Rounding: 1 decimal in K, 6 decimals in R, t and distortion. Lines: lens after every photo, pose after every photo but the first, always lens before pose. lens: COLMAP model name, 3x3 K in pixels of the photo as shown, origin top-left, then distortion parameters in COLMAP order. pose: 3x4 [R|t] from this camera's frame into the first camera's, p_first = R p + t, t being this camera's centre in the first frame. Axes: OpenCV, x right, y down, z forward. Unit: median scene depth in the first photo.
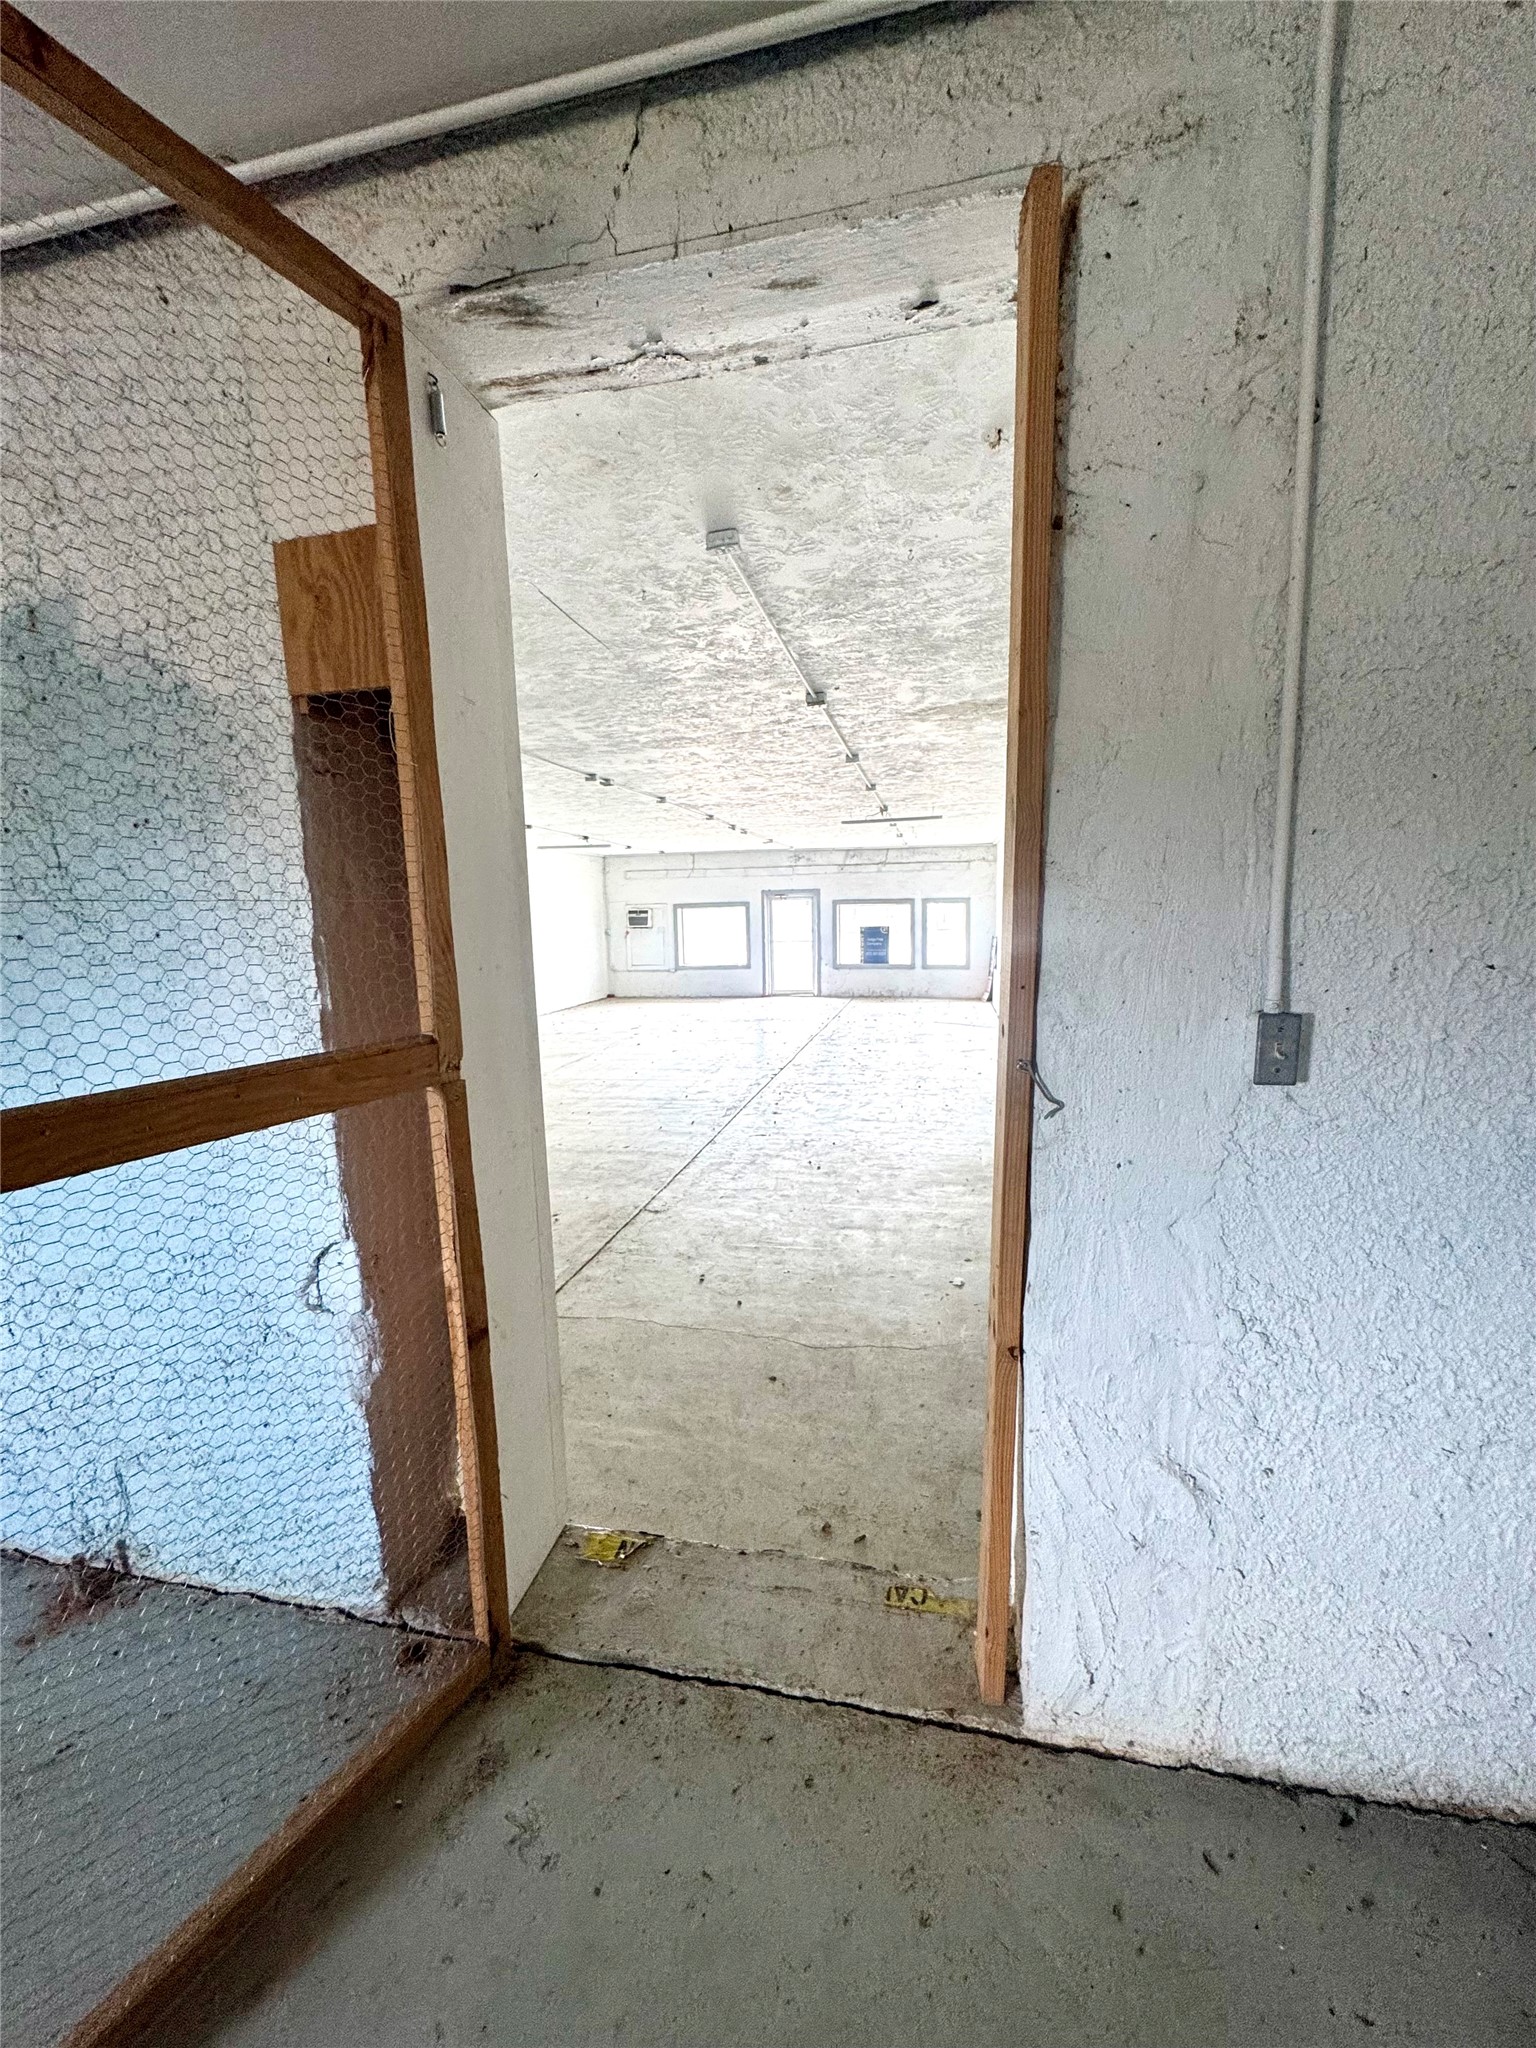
lens RADIAL K [[818.4, 0, 771.5], [0, 818.4, 1023.0], [0, 0, 1]] dist [-0.000502, -0.000044]
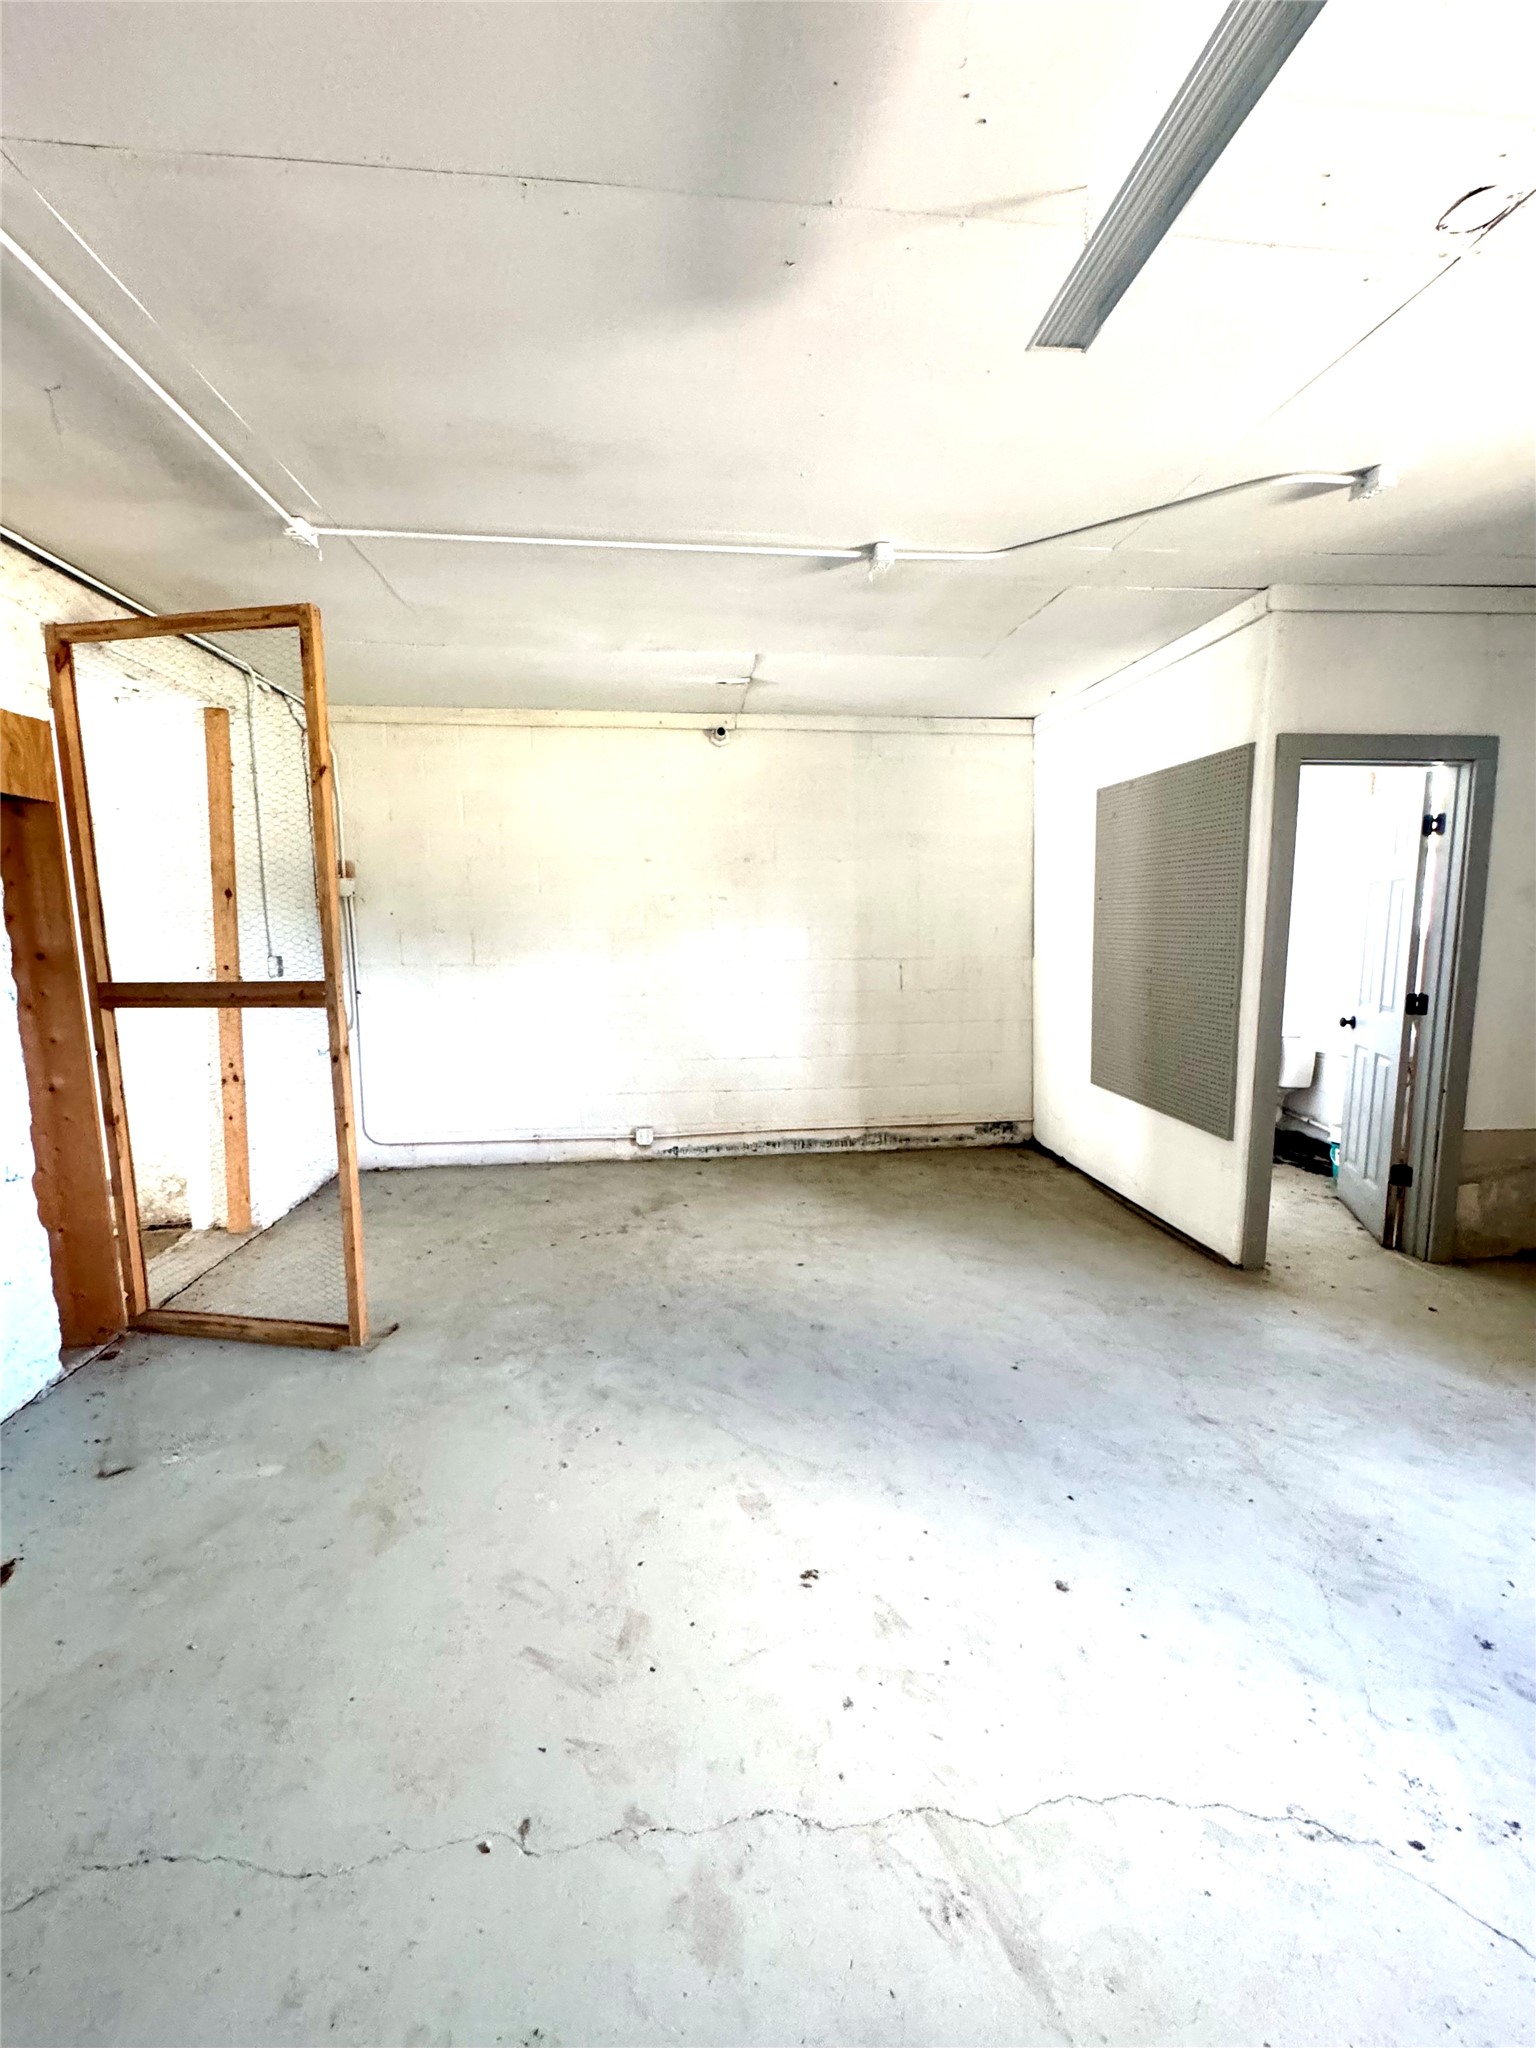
lens RADIAL K [[818.4, 0, 771.5], [0, 818.4, 1023.0], [0, 0, 1]] dist [-0.000502, -0.000044]
pose [[-0.307049, -0.089724, 0.947455, -2.808260], [0.161181, 0.976261, 0.144687, 0.086331], [-0.937945, 0.197138, -0.285299, 0.064954]]
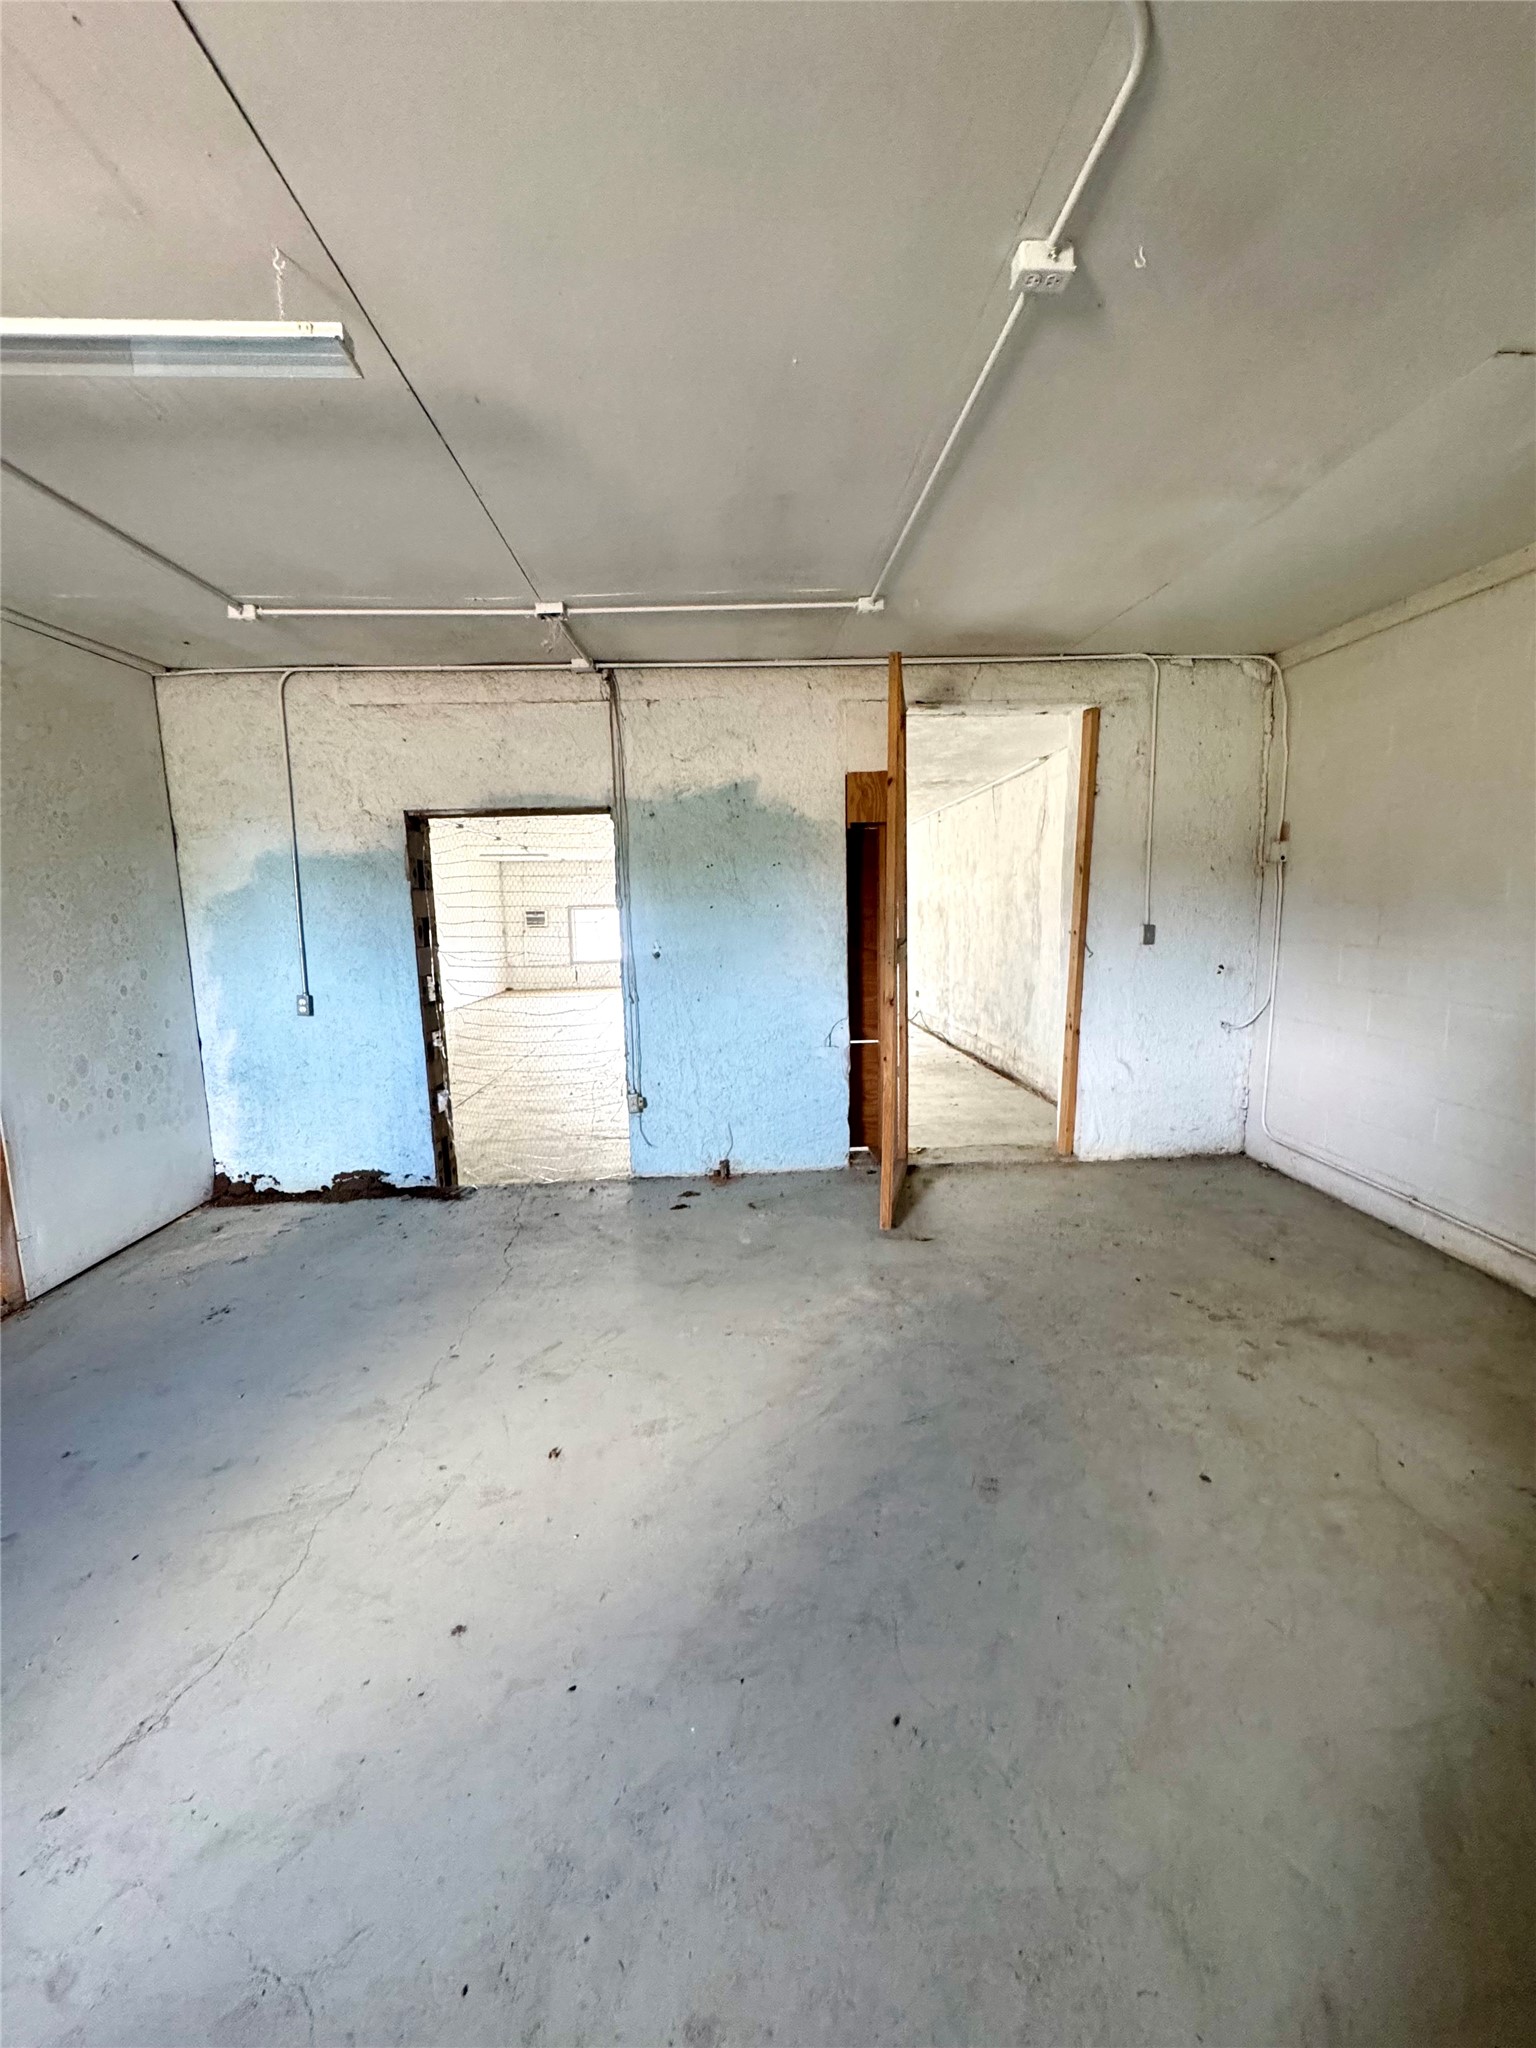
lens RADIAL K [[818.4, 0, 771.5], [0, 818.4, 1023.0], [0, 0, 1]] dist [-0.000502, -0.000044]
pose [[0.964732, -0.035429, 0.260838, -1.690082], [0.037022, 0.999314, -0.001195, 0.315324], [-0.260616, 0.010809, 0.965382, -1.789958]]
